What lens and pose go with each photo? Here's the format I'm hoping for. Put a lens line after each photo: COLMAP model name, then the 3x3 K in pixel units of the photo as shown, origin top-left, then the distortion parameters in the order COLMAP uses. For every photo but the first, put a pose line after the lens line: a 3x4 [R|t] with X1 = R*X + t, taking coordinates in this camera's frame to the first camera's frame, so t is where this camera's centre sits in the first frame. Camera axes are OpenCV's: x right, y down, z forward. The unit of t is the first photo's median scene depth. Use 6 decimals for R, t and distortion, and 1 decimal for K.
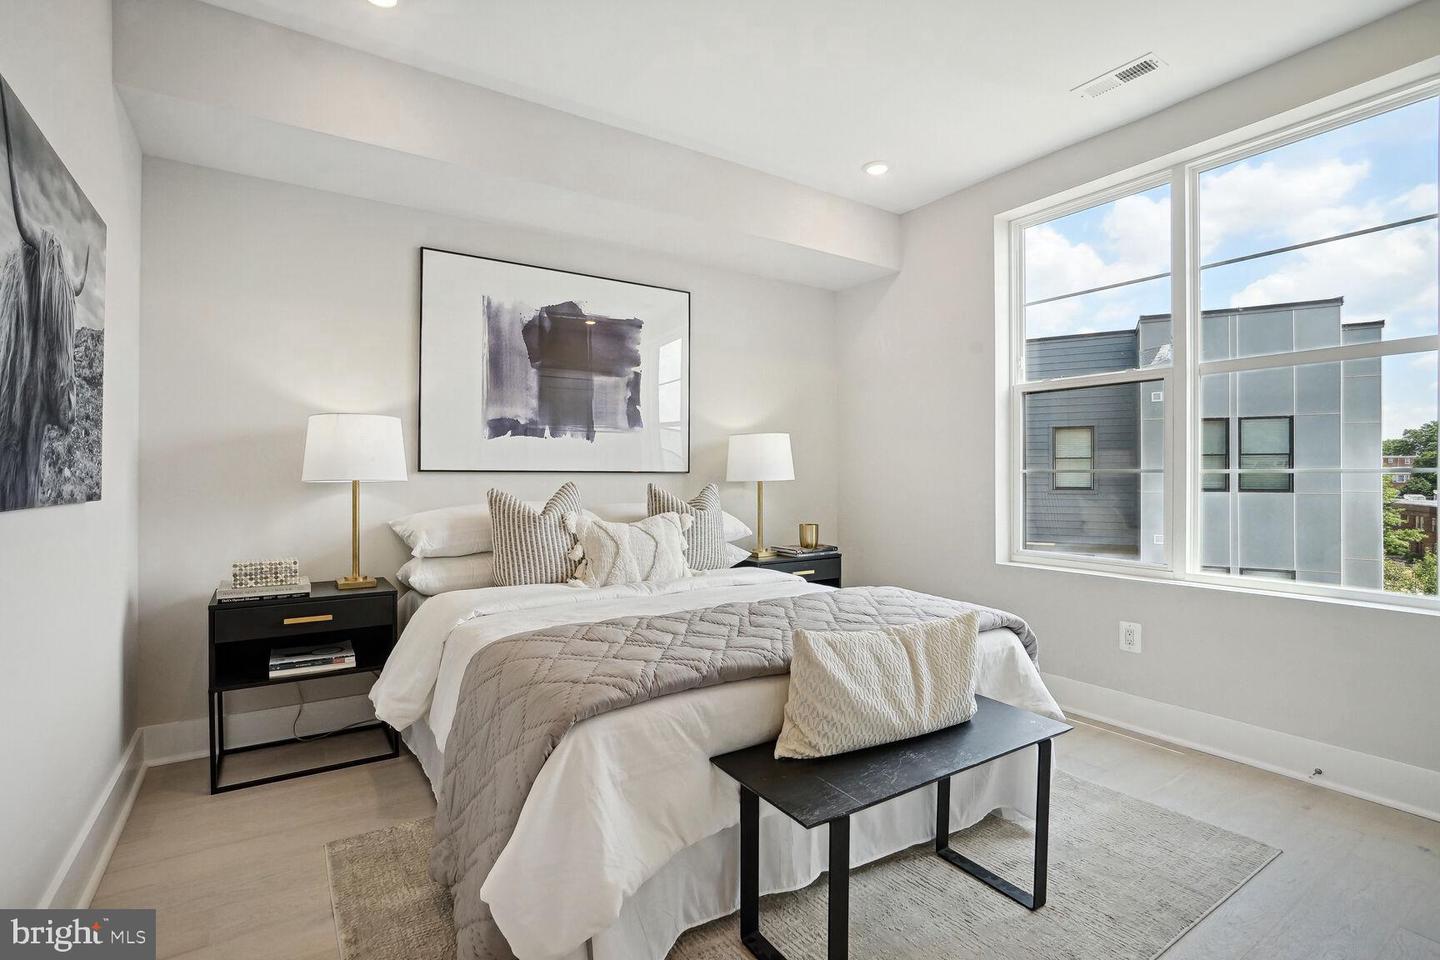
lens RADIAL K [[674.3, 0, 714.4], [0, 674.3, 474.9], [0, 0, 1]] dist [-0.023999, 0.014888]
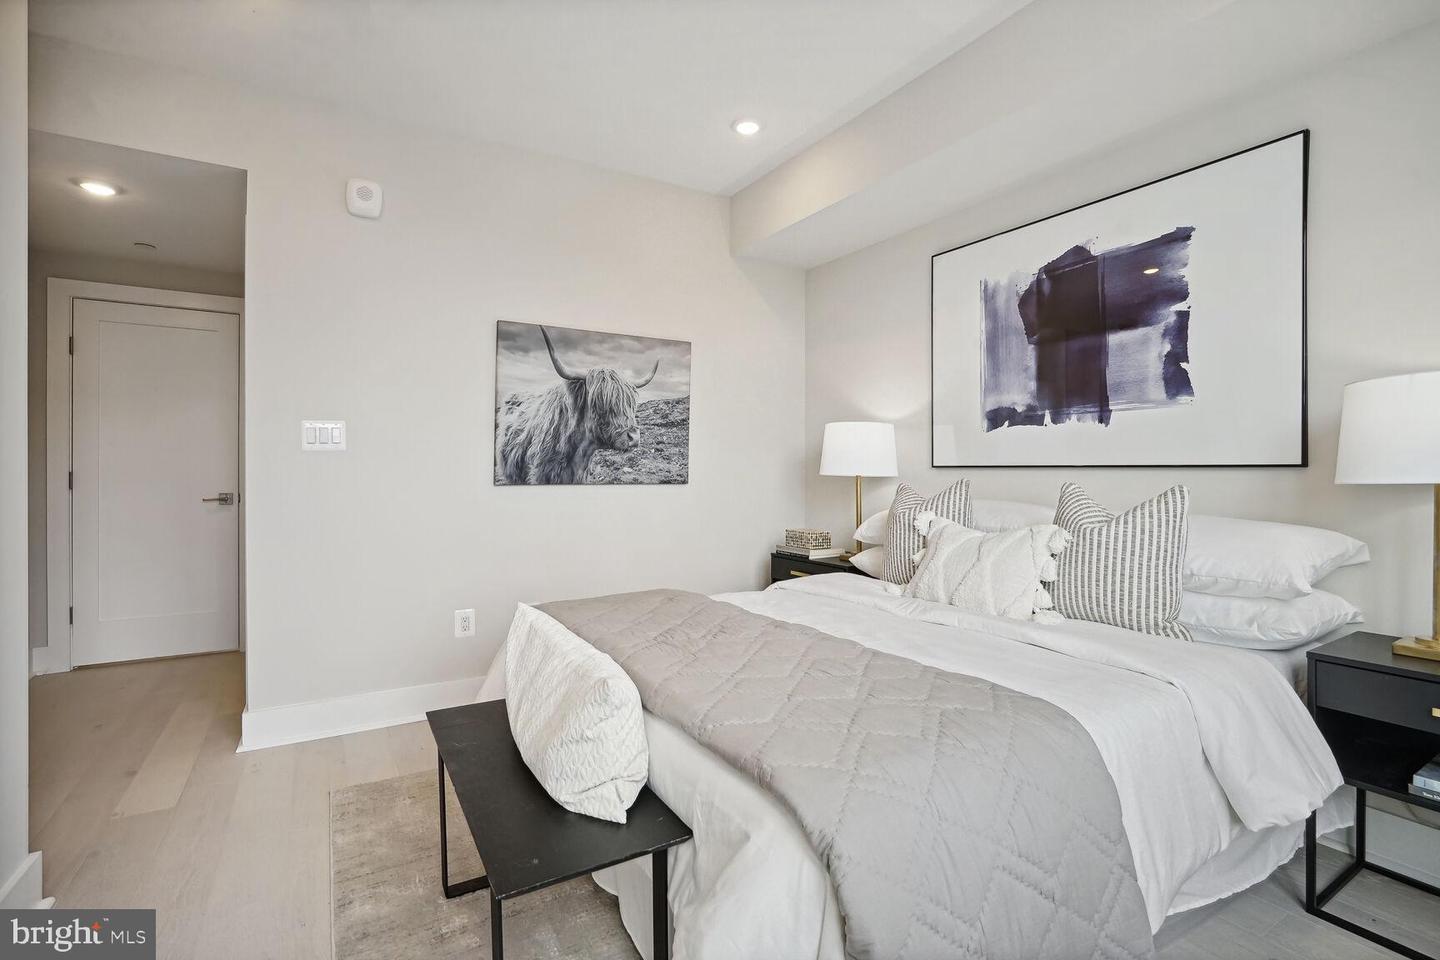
lens RADIAL K [[674.3, 0, 713.0], [0, 674.3, 479.5], [0, 0, 1]] dist [-0.023999, 0.014888]
pose [[-0.022847, 0.013496, -0.999648, 0.585334], [0.001505, 0.999908, 0.013465, -0.000562], [0.999738, -0.001197, -0.022865, 0.617462]]
